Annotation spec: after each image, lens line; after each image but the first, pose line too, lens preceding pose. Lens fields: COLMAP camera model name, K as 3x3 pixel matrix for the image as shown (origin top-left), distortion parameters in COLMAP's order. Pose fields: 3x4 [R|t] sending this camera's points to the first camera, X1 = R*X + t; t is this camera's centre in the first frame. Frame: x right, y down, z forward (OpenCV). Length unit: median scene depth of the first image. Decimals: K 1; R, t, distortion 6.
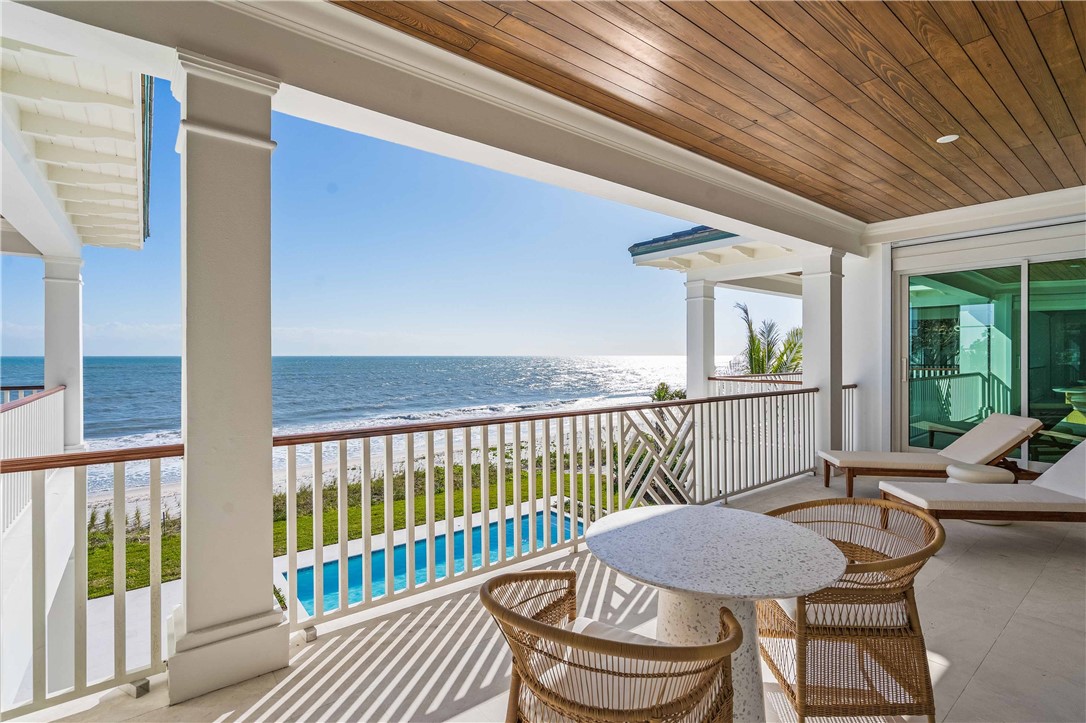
lens RADIAL K [[506.1, 0, 548.4], [0, 506.1, 355.4], [0, 0, 1]] dist [-0.002041, -0.001165]
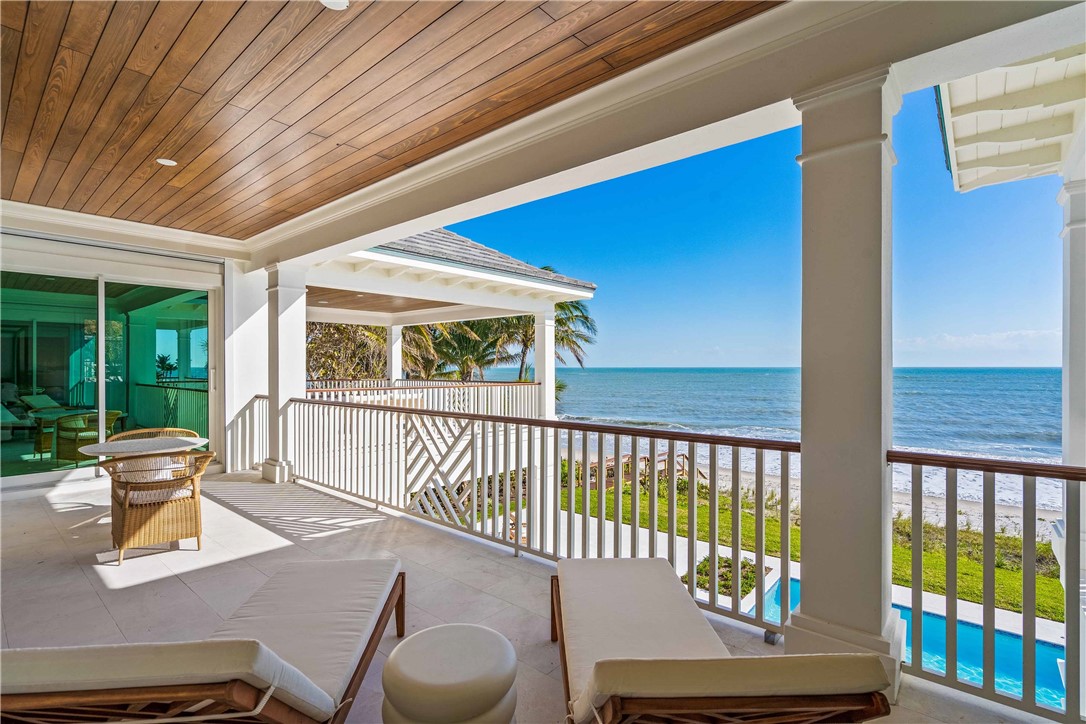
lens RADIAL K [[506.1, 0, 537.5], [0, 506.1, 365.2], [0, 0, 1]] dist [-0.002041, -0.001165]
pose [[0.184837, 0.000458, -0.982769, 1.199799], [0.003550, 0.999993, 0.001134, -0.002267], [0.982763, -0.003699, 0.184835, 0.952751]]
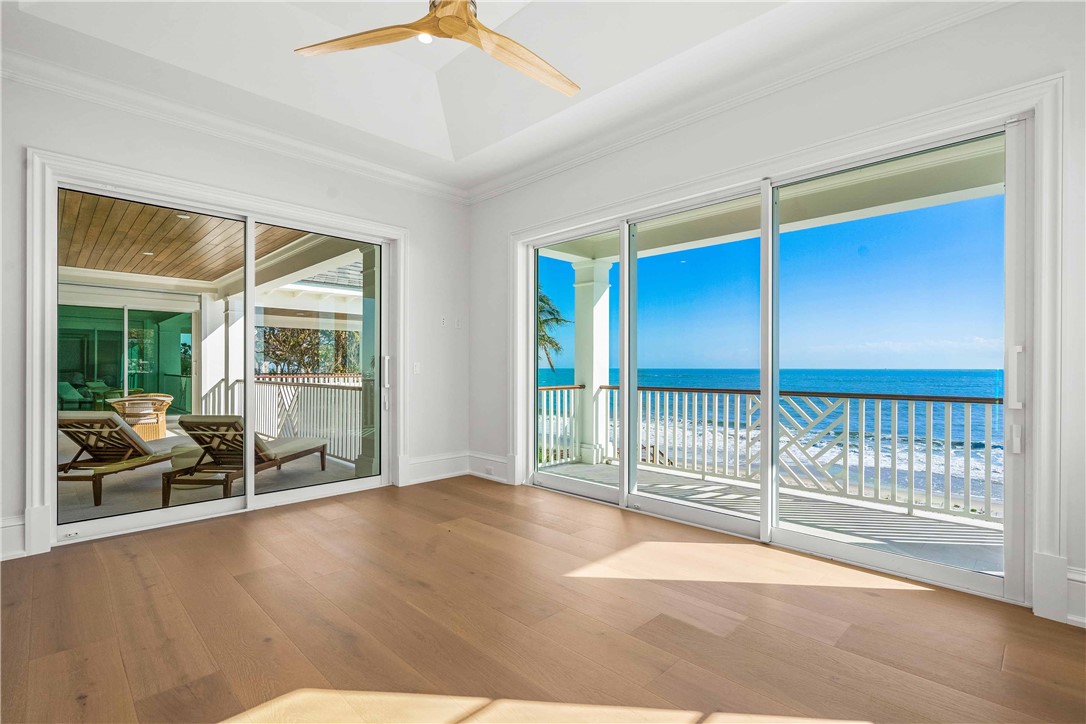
lens RADIAL K [[506.1, 0, 538.8], [0, 506.1, 362.5], [0, 0, 1]] dist [-0.002041, -0.001165]
pose [[0.109223, -0.003911, -0.994010, 1.245626], [0.003254, 0.999988, -0.003577, -0.000874], [0.994012, -0.002844, 0.109234, 0.987680]]
